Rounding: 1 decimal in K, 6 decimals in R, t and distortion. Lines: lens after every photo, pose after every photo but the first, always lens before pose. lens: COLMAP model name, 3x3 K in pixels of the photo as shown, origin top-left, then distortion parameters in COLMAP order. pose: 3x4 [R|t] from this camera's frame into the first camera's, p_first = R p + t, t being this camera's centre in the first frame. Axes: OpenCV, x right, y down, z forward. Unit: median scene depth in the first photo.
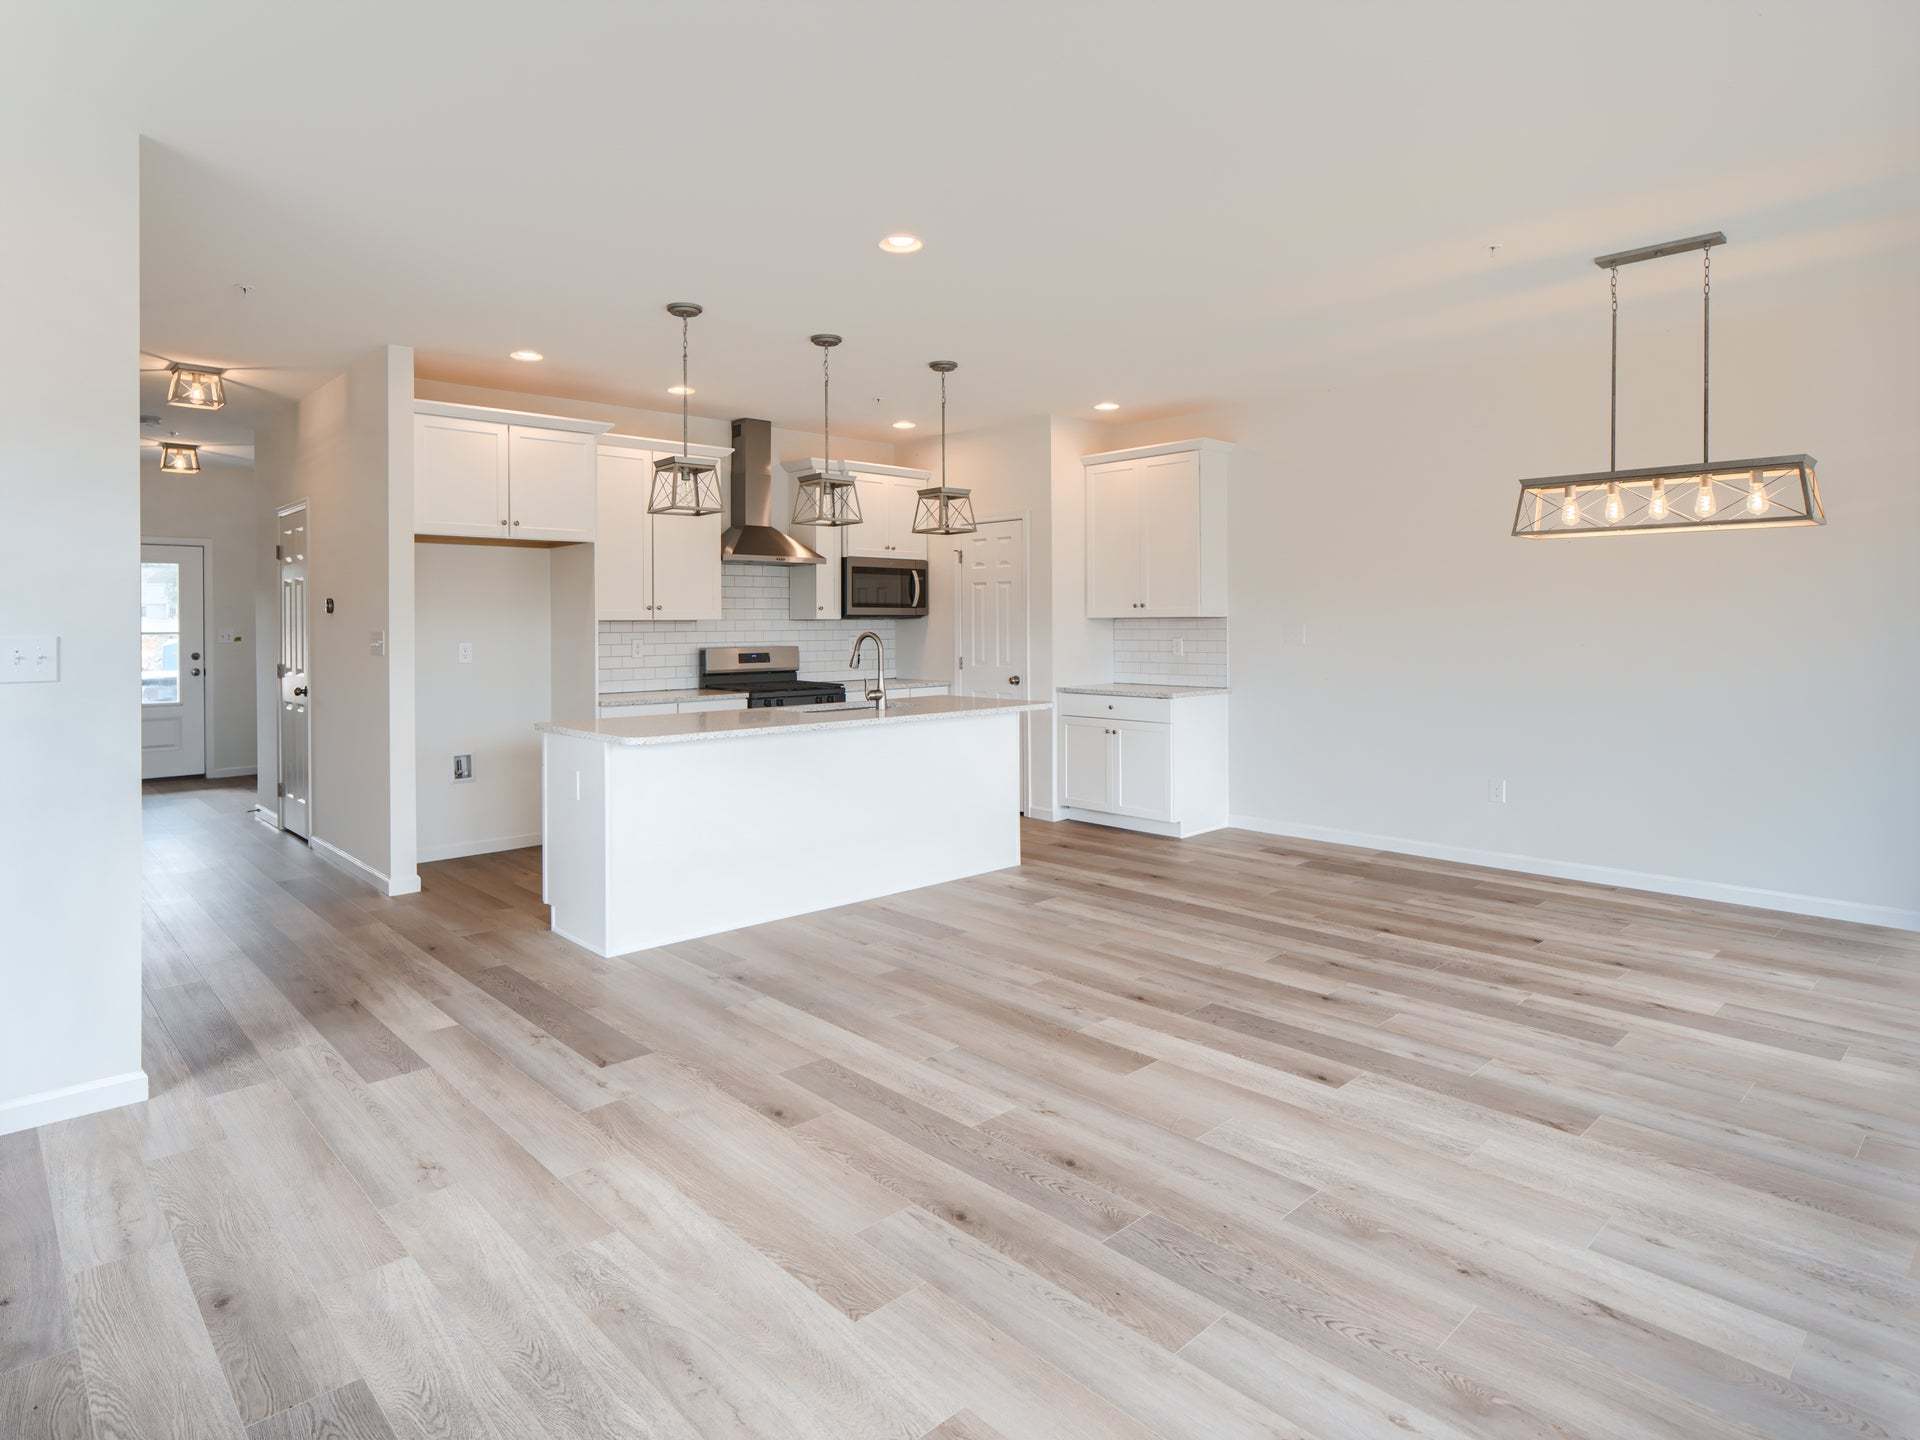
lens RADIAL K [[1074.4, 0, 943.4], [0, 1074.4, 599.9], [0, 0, 1]] dist [-0.007681, 0.001538]
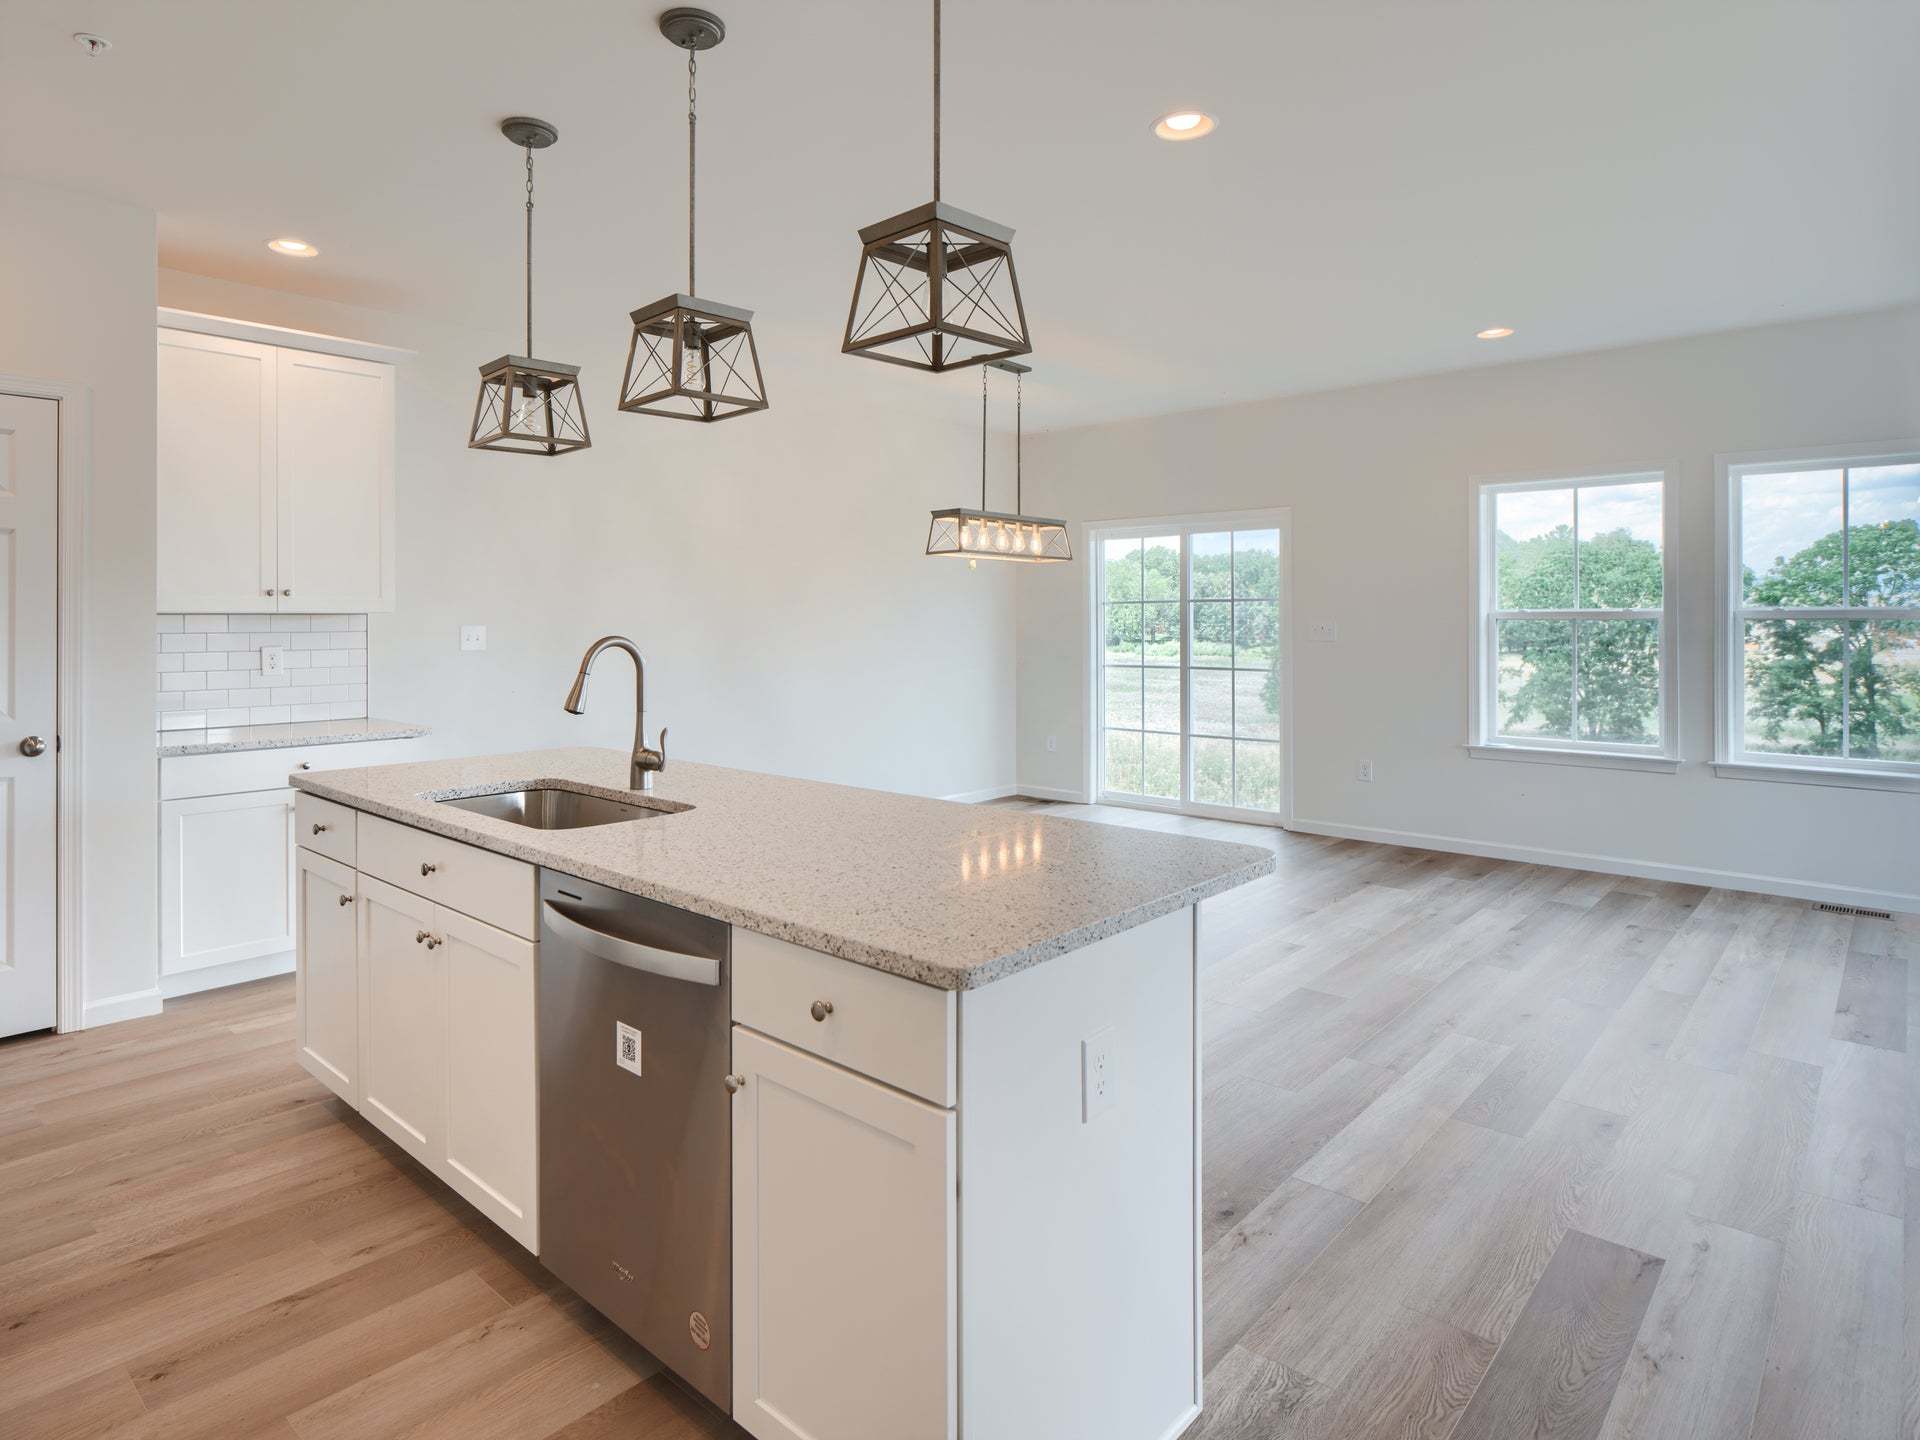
lens RADIAL K [[1074.4, 0, 938.2], [0, 1074.4, 620.4], [0, 0, 1]] dist [-0.007681, 0.001538]
pose [[-0.079123, 0.007311, 0.996838, -0.810016], [-0.020409, 0.999752, -0.008953, 0.035401], [-0.996656, -0.021053, -0.078954, 1.277691]]
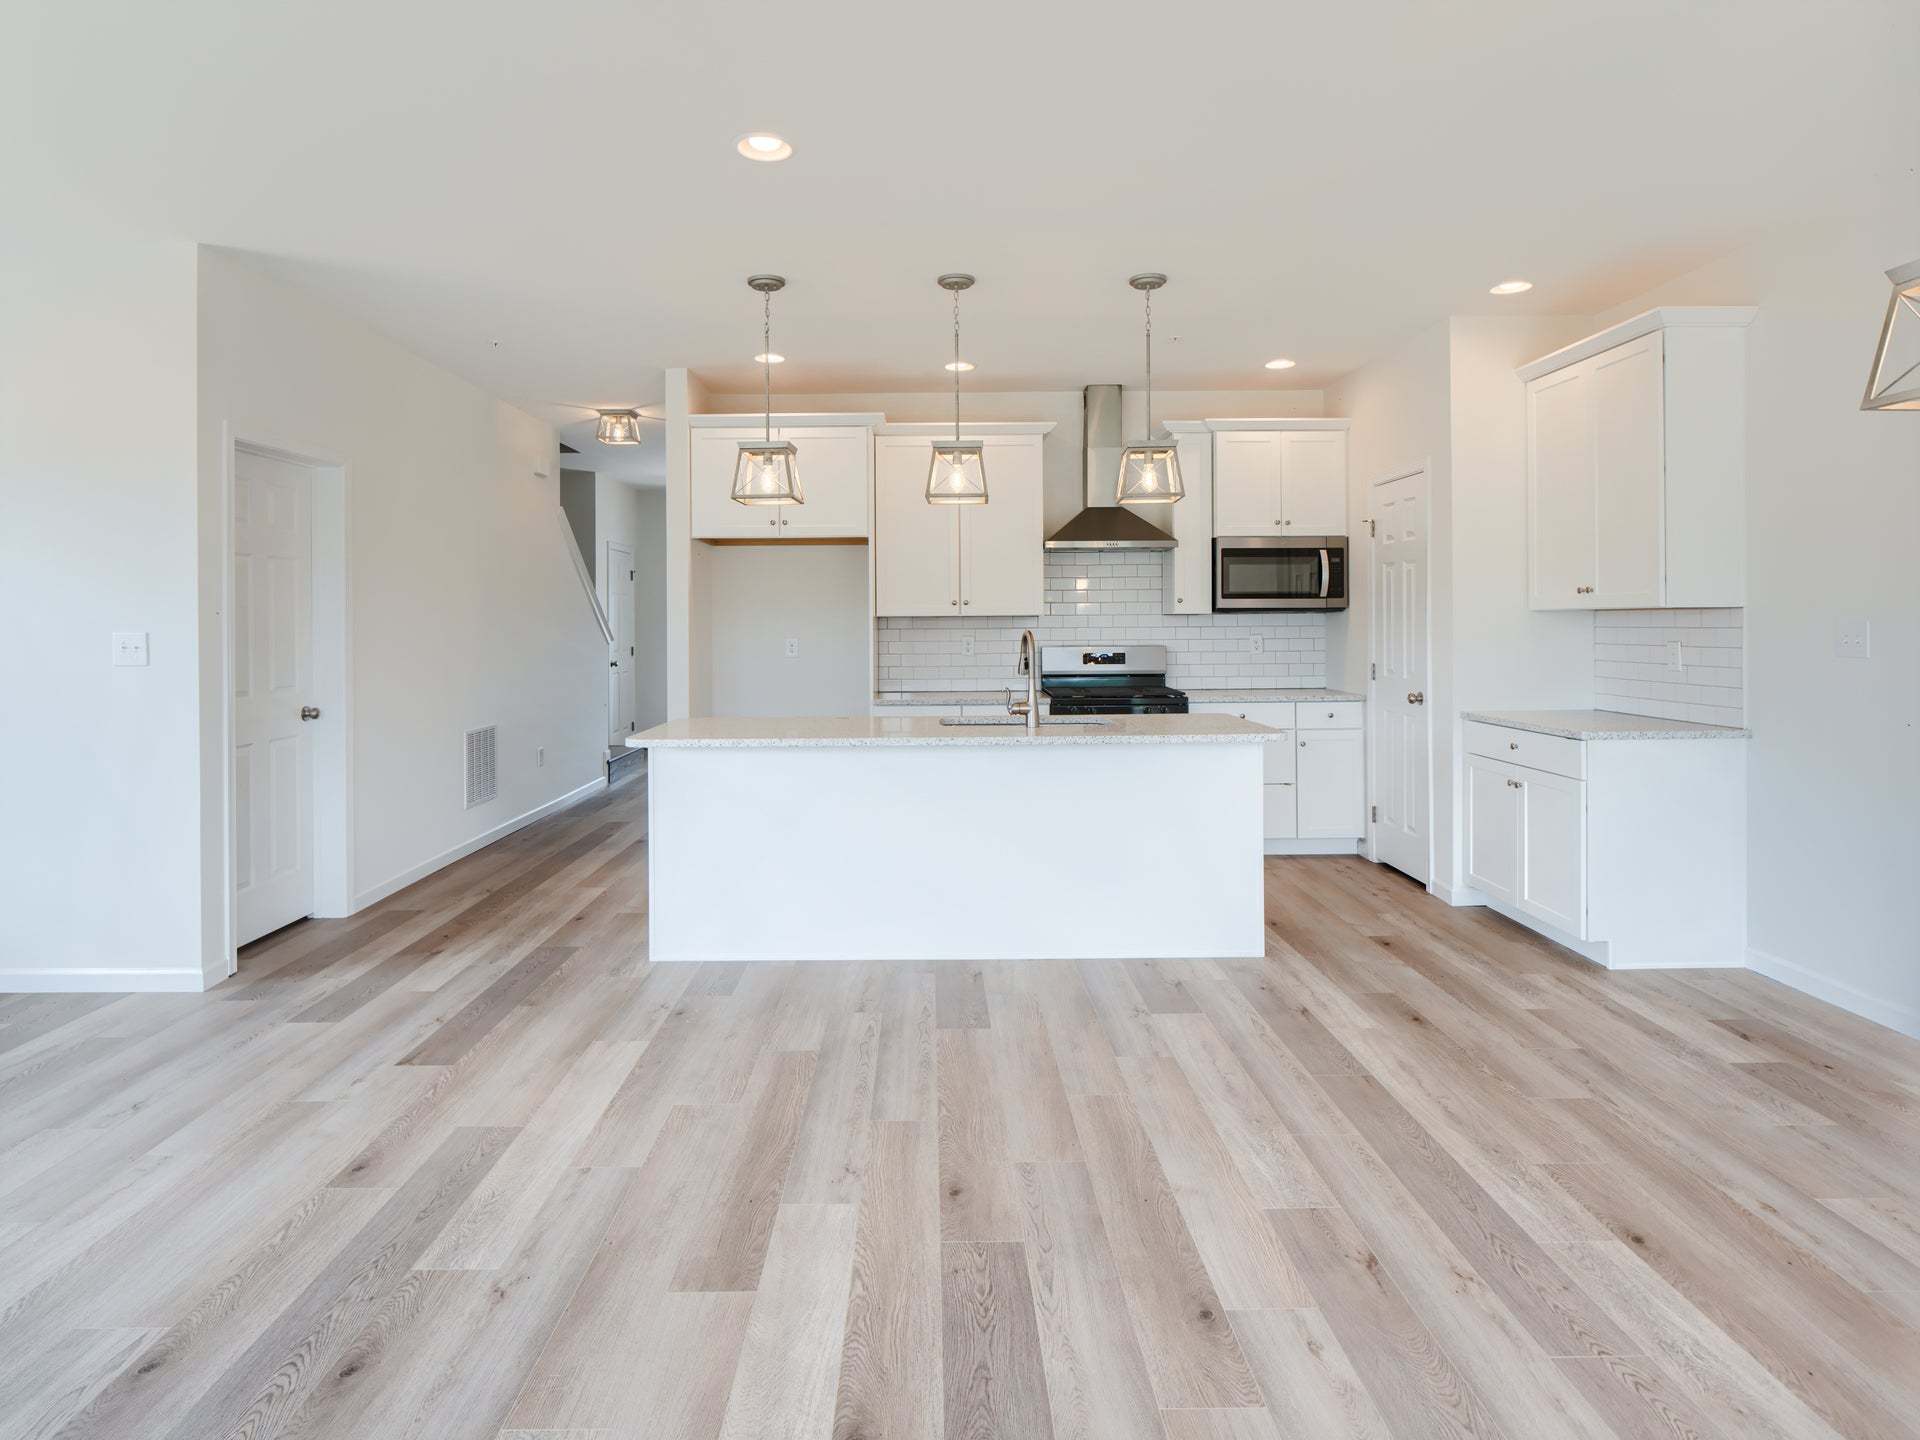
lens RADIAL K [[1074.4, 0, 937.6], [0, 1074.4, 620.1], [0, 0, 1]] dist [-0.007681, 0.001538]
pose [[0.736428, -0.000140, -0.676516, 0.616466], [0.017432, 0.999672, 0.018769, 0.008043], [0.676291, -0.025615, 0.736189, 0.514847]]
